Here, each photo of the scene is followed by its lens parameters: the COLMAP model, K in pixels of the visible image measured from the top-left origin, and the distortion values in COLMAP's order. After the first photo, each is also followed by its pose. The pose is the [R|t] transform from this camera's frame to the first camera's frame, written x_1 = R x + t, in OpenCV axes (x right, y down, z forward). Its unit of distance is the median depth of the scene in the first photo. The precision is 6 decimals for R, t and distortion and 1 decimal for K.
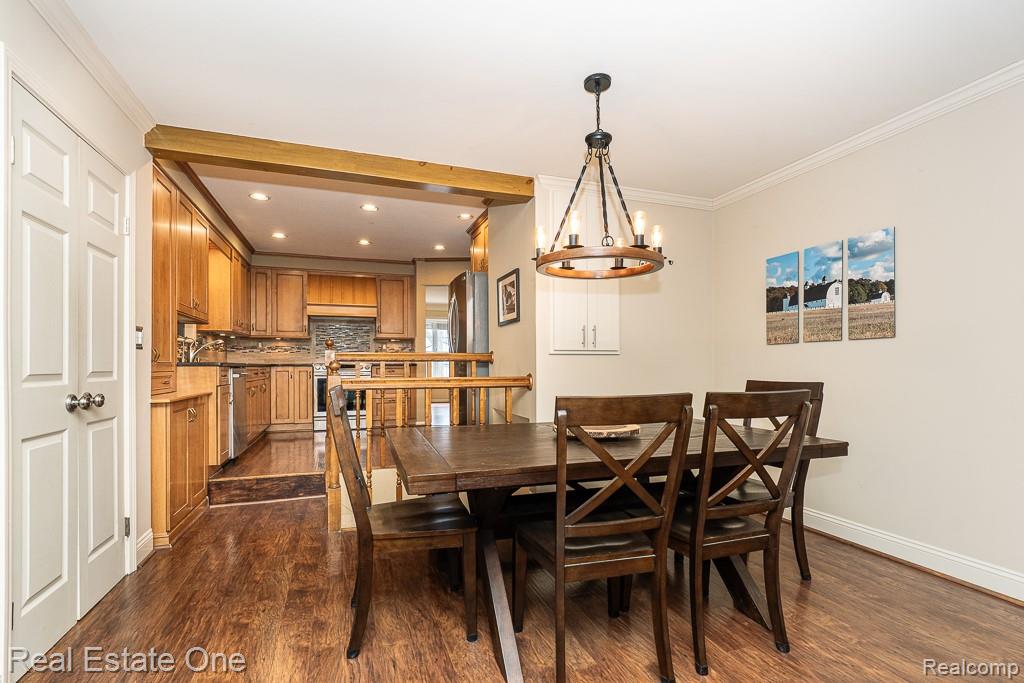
lens RADIAL K [[473.6, 0, 513.2], [0, 473.6, 363.2], [0, 0, 1]] dist [-0.005310, 0.001854]
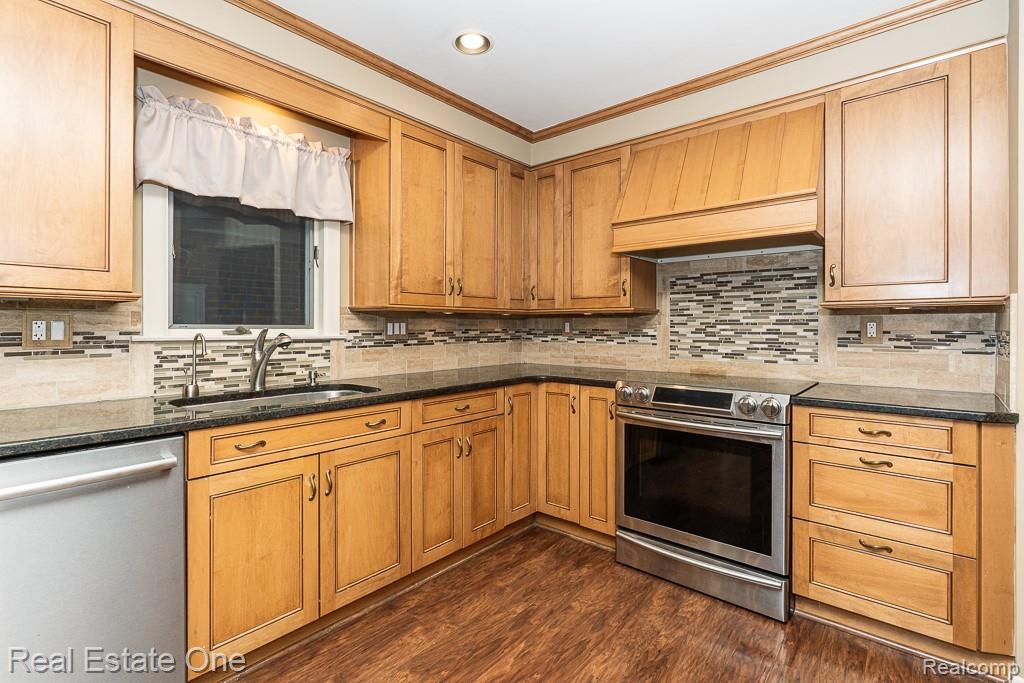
lens RADIAL K [[473.6, 0, 509.8], [0, 473.6, 329.2], [0, 0, 1]] dist [-0.005310, 0.001854]
pose [[0.491477, 0.009806, -0.870835, -0.273063], [0.003045, 0.999911, 0.012978, -0.089971], [0.870885, -0.009030, 0.491404, 1.469701]]
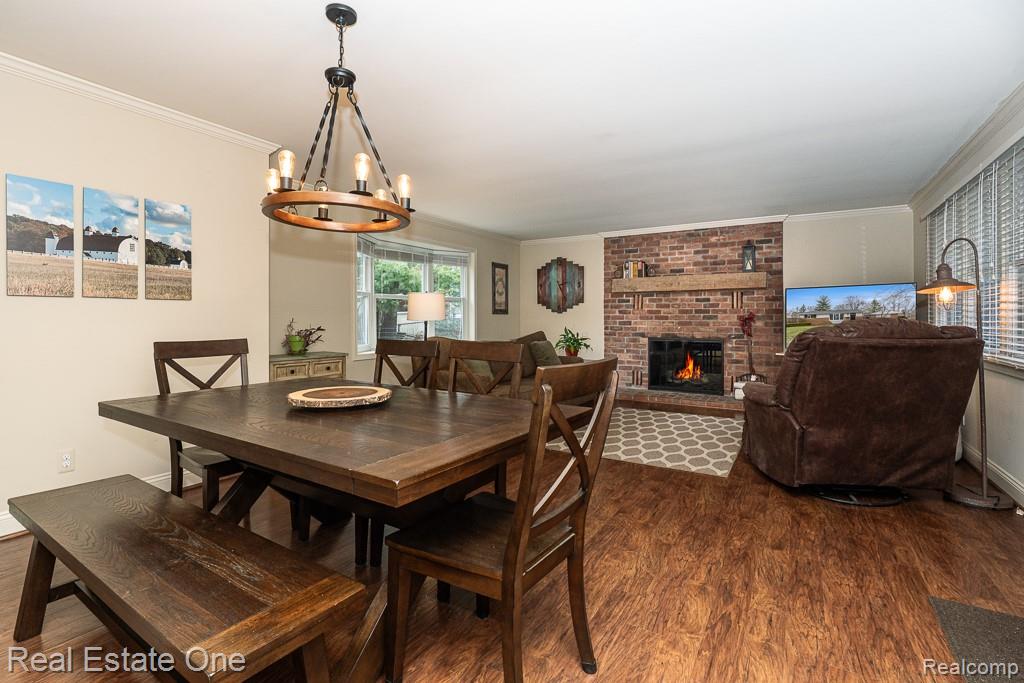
lens RADIAL K [[473.6, 0, 513.3], [0, 473.6, 312.2], [0, 0, 1]] dist [-0.005310, 0.001854]
pose [[-0.625460, 0.011892, 0.780166, -0.501383], [-0.004163, 0.999819, -0.018577, -0.004796], [-0.780245, -0.014867, -0.625297, 0.894381]]
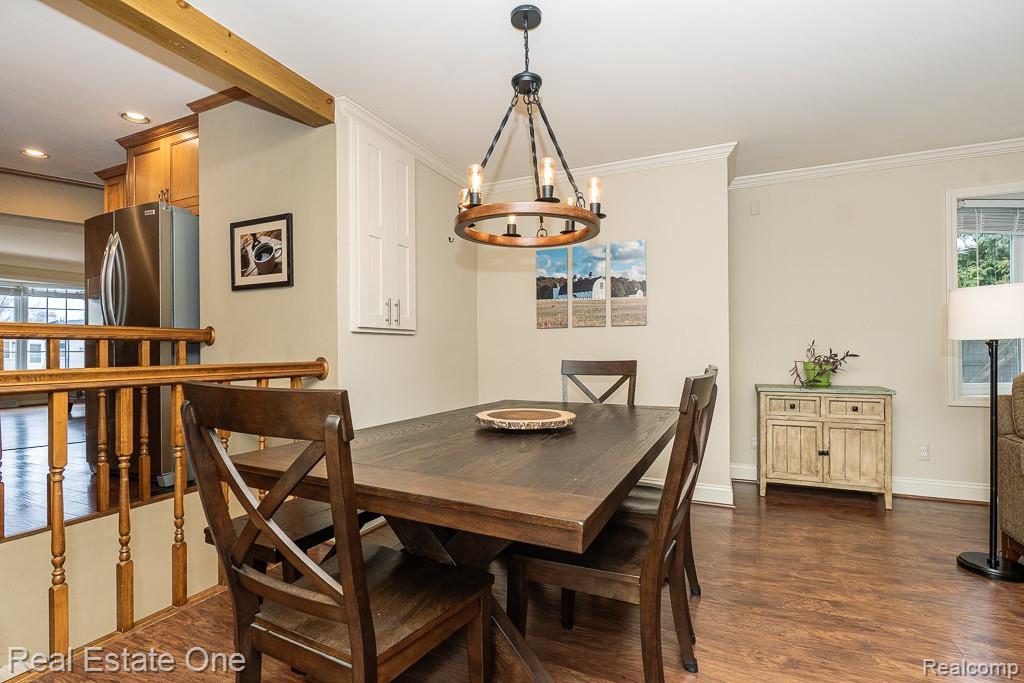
lens RADIAL K [[473.6, 0, 509.6], [0, 473.6, 346.5], [0, 0, 1]] dist [-0.005310, 0.001854]
pose [[0.701170, 0.004291, 0.712981, -0.308479], [-0.000531, 0.999985, -0.005496, 0.009045], [-0.712994, 0.003476, 0.701162, 0.287116]]
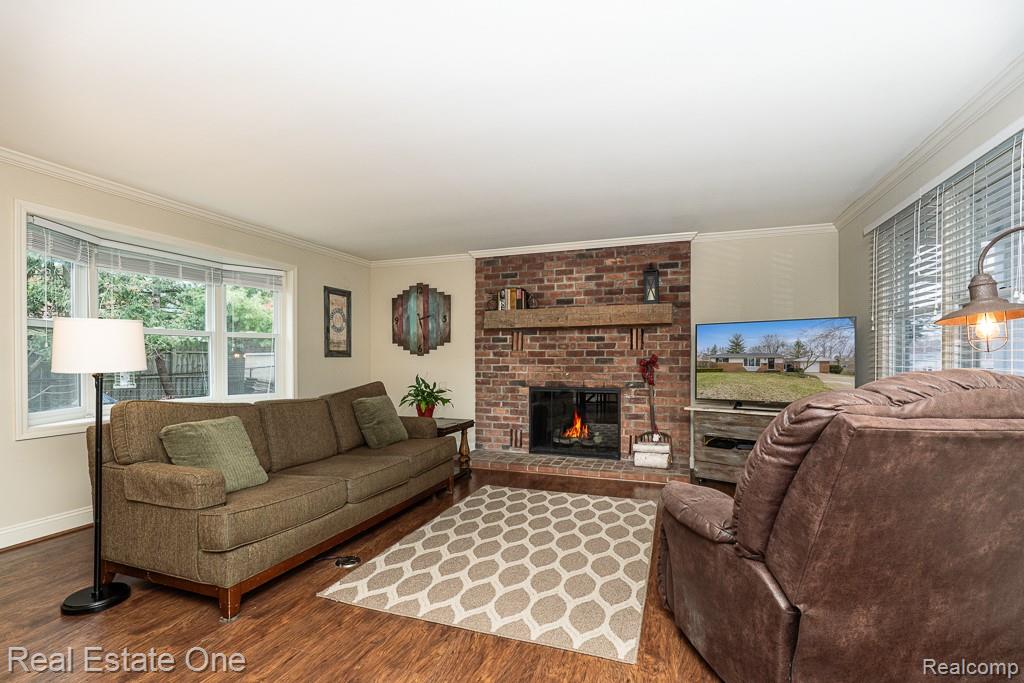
lens RADIAL K [[473.6, 0, 509.6], [0, 473.6, 361.7], [0, 0, 1]] dist [-0.005310, 0.001854]
pose [[-0.767507, 0.000561, 0.641040, -0.230909], [0.000012, 1.000000, -0.000861, -0.019935], [-0.641041, -0.000653, -0.767507, 0.410080]]
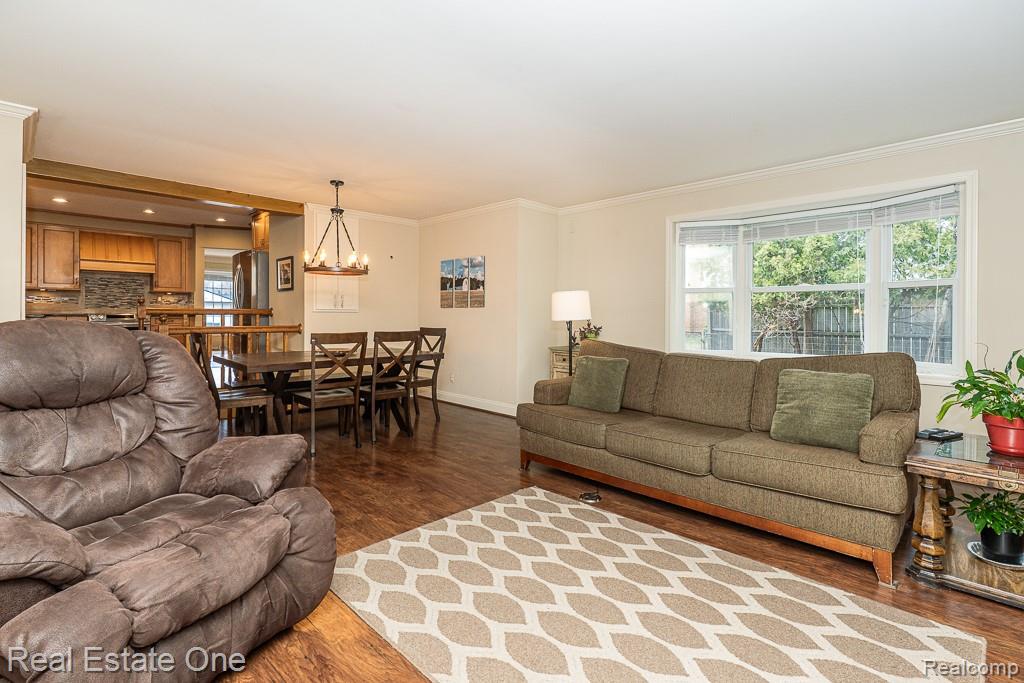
lens RADIAL K [[473.6, 0, 497.0], [0, 473.6, 316.4], [0, 0, 1]] dist [-0.005310, 0.001854]
pose [[0.909075, 0.006945, 0.416574, -0.028519], [-0.011054, 0.999911, 0.007452, -0.023466], [-0.416486, -0.011380, 0.909071, -0.792222]]
